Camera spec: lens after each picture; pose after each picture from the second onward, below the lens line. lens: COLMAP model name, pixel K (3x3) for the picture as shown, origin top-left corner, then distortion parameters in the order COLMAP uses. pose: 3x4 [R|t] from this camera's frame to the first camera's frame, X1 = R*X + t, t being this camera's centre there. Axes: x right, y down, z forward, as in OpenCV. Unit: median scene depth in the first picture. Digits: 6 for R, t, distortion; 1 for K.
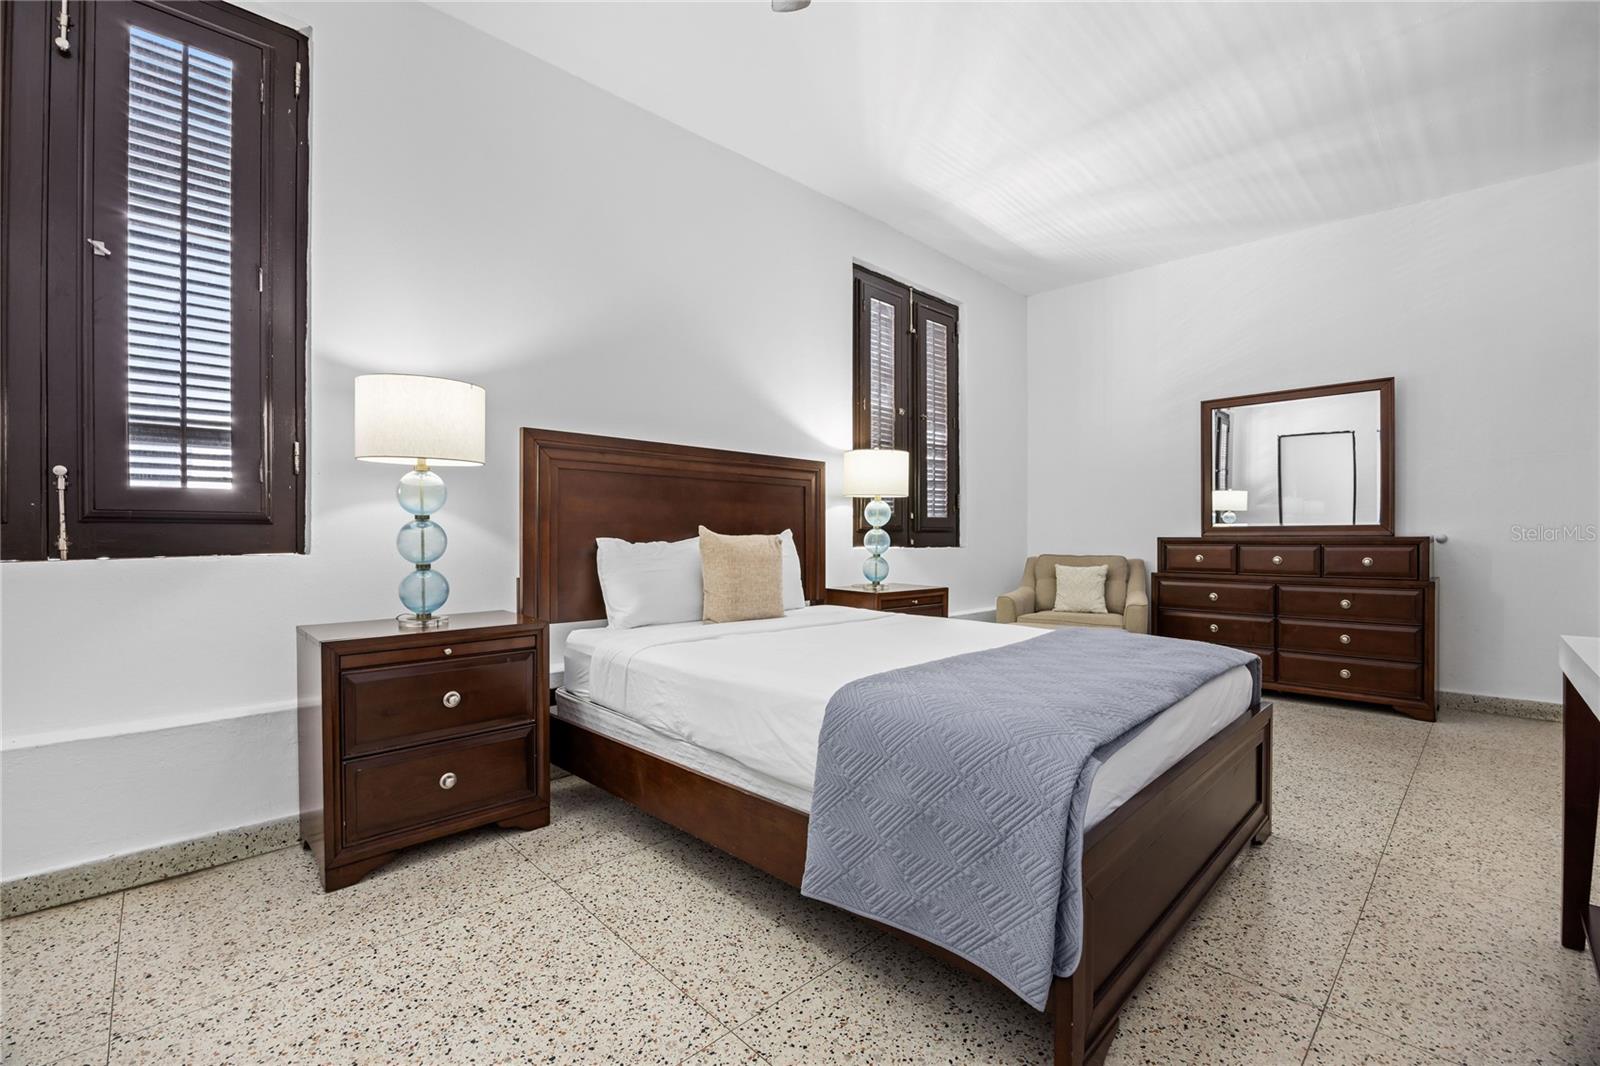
lens RADIAL K [[685.3, 0, 799.8], [0, 685.3, 540.0], [0, 0, 1]] dist [-0.023777, 0.000251]
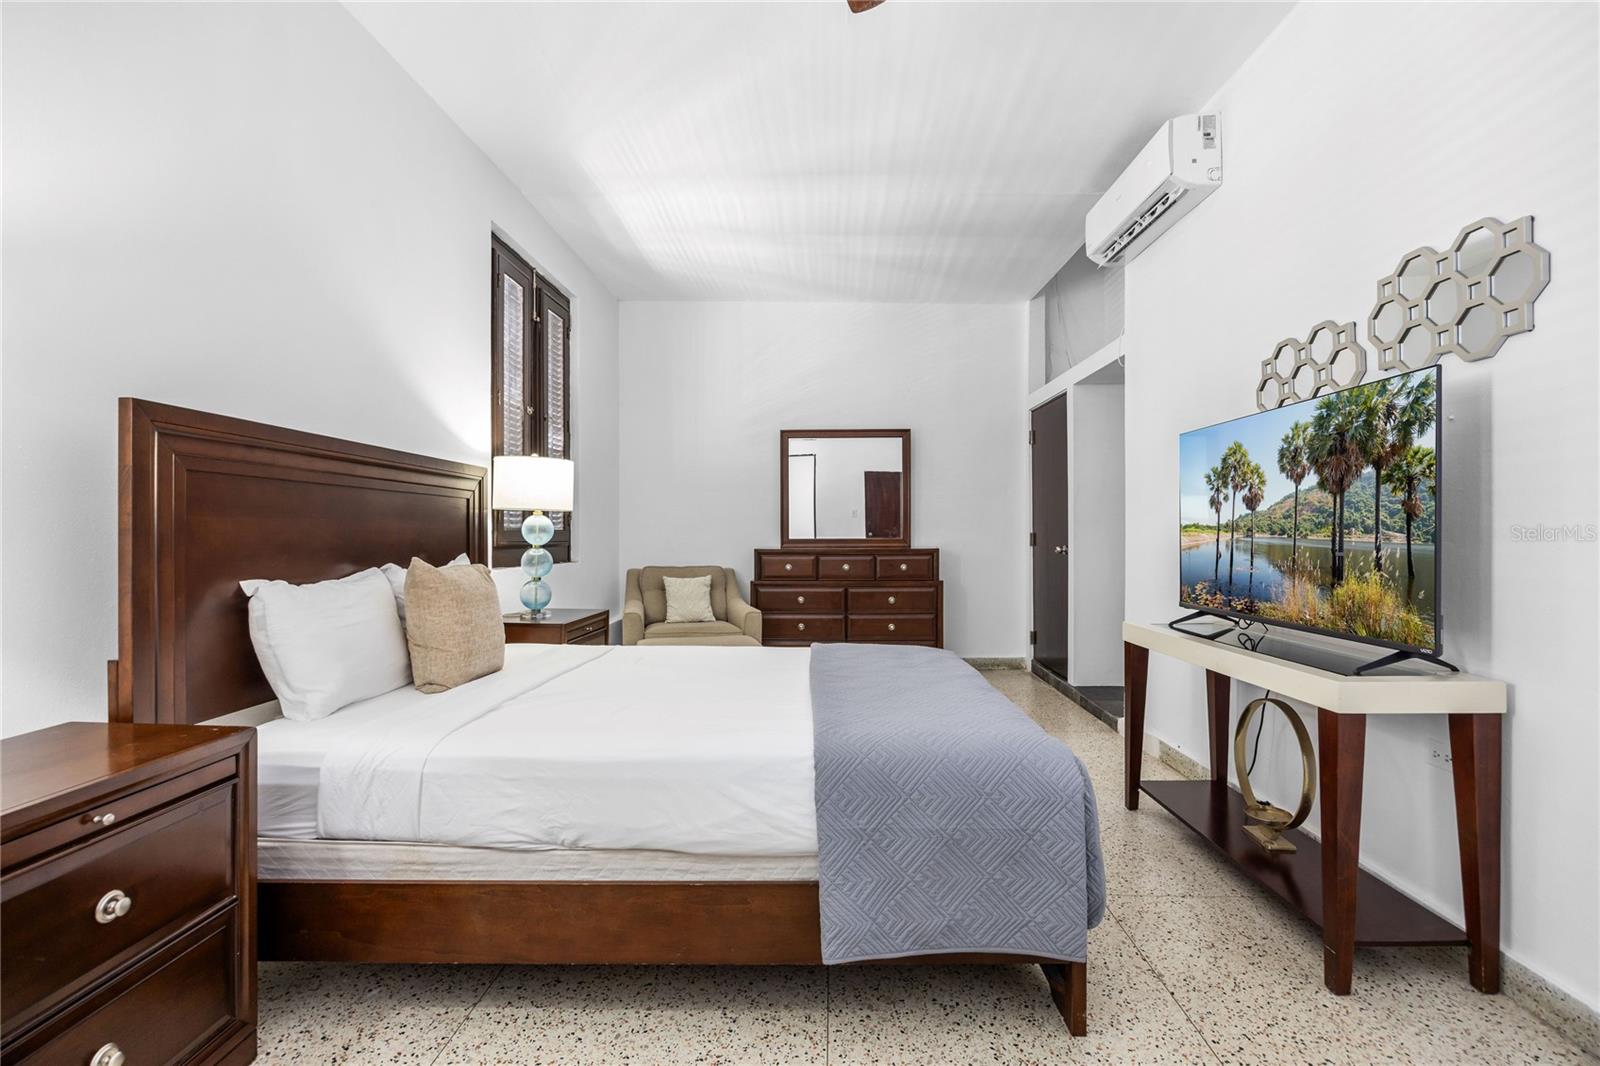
lens RADIAL K [[721.2, 0, 800.0], [0, 721.2, 533.0], [0, 0, 1]] dist [-0.013155, 0.000349]
pose [[0.716522, -0.001468, 0.697563, -0.303138], [0.004263, 0.999988, -0.002273, -0.034100], [-0.697551, 0.004603, 0.716520, 0.127202]]
